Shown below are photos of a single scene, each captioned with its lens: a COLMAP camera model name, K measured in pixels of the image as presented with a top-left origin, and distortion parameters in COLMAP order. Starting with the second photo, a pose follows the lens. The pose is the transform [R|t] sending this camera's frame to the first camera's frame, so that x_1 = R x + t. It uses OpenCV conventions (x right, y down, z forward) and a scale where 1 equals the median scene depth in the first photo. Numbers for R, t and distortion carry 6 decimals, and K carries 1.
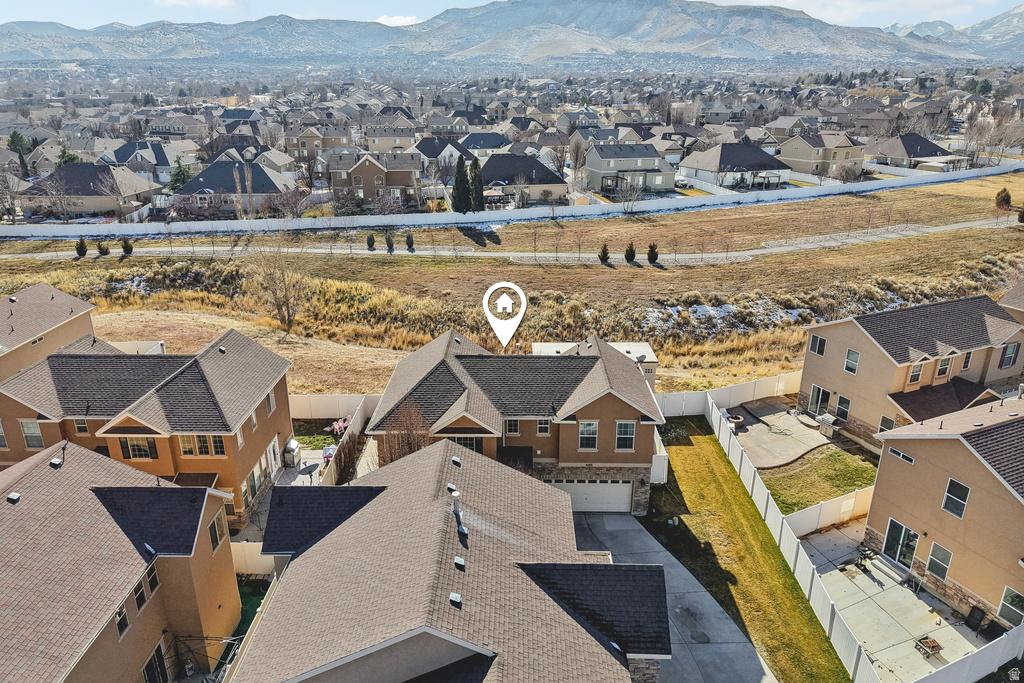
lens RADIAL K [[682.5, 0, 514.5], [0, 682.5, 343.5], [0, 0, 1]] dist [0.036570, -0.042607]
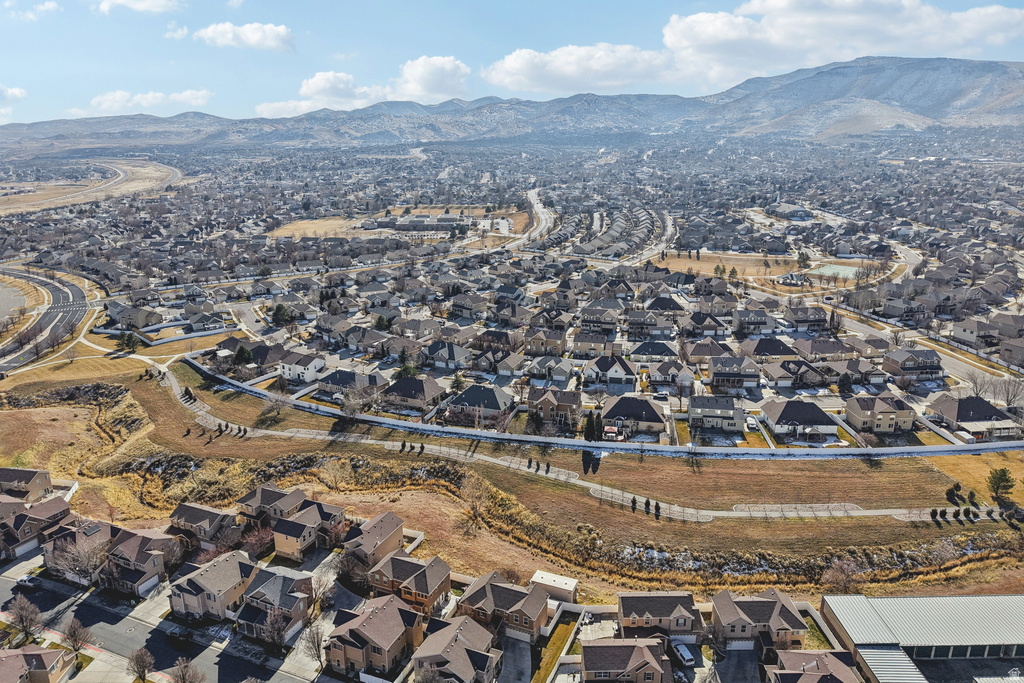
lens RADIAL K [[682.5, 0, 514.5], [0, 682.5, 343.5], [0, 0, 1]] dist [0.036570, -0.042607]
pose [[0.919081, 0.107687, -0.379071, 0.526318], [-0.135931, 0.989532, -0.048467, -0.448186], [0.369883, 0.096072, 0.924098, -0.991567]]
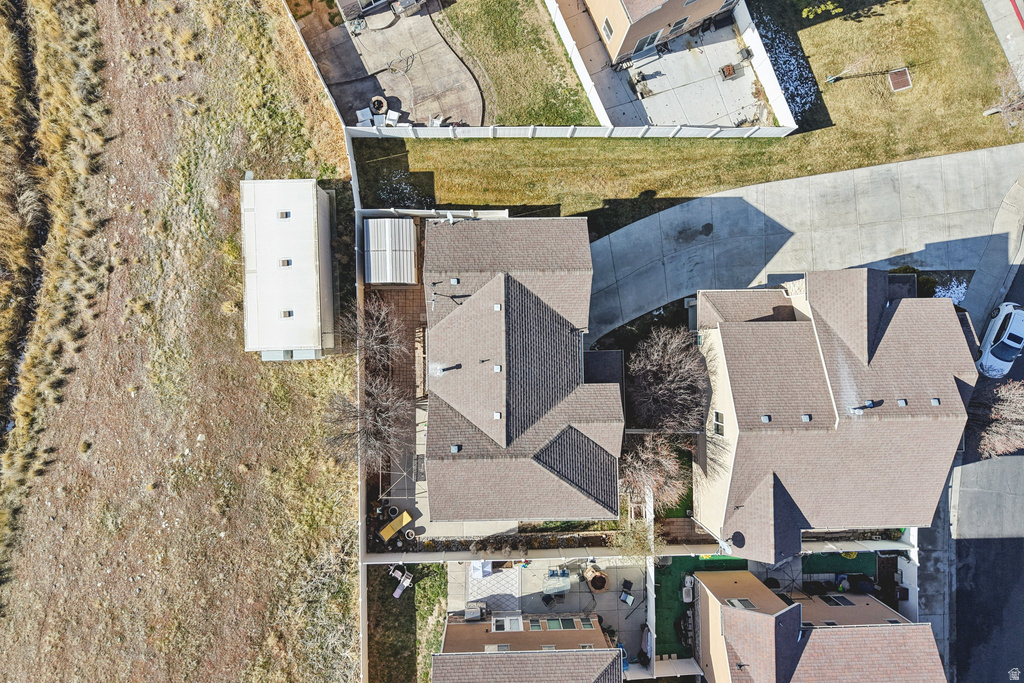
lens RADIAL K [[682.5, 0, 514.5], [0, 682.5, 343.5], [0, 0, 1]] dist [0.036570, -0.042607]
pose [[-0.019088, -0.999810, 0.003981, 0.014978], [0.317994, -0.002296, 0.948090, -0.333503], [-0.947901, 0.019363, 0.317977, 0.312811]]
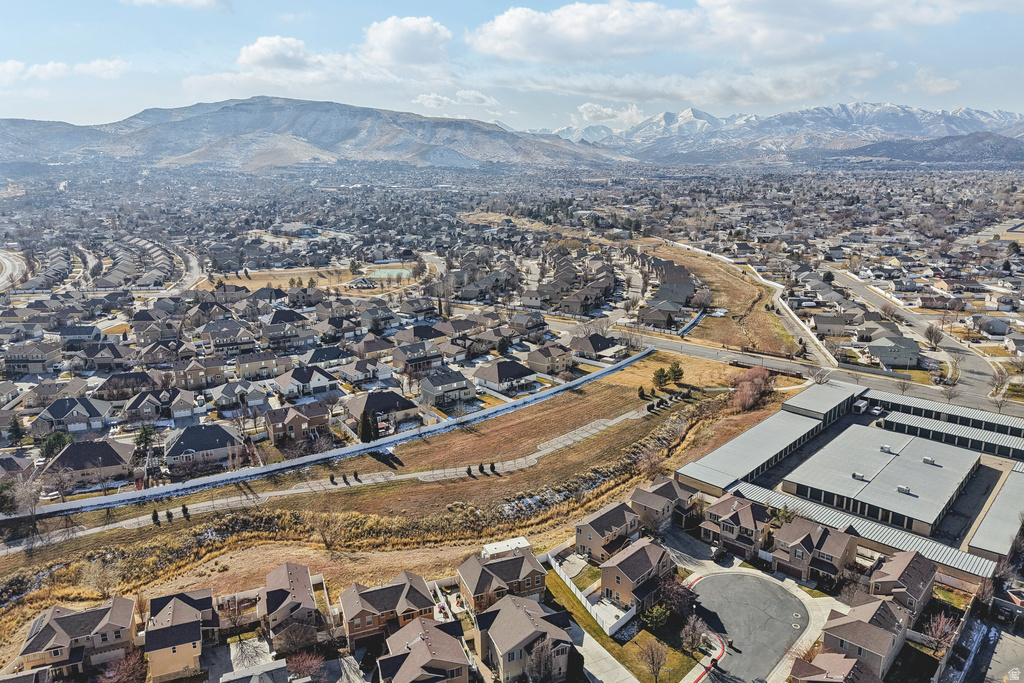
lens RADIAL K [[682.5, 0, 514.5], [0, 682.5, 343.5], [0, 0, 1]] dist [0.036570, -0.042607]
pose [[0.924854, -0.097768, 0.367541, -0.454775], [0.141243, 0.985574, -0.093244, -0.303325], [-0.353123, 0.138150, 0.925321, -0.965789]]
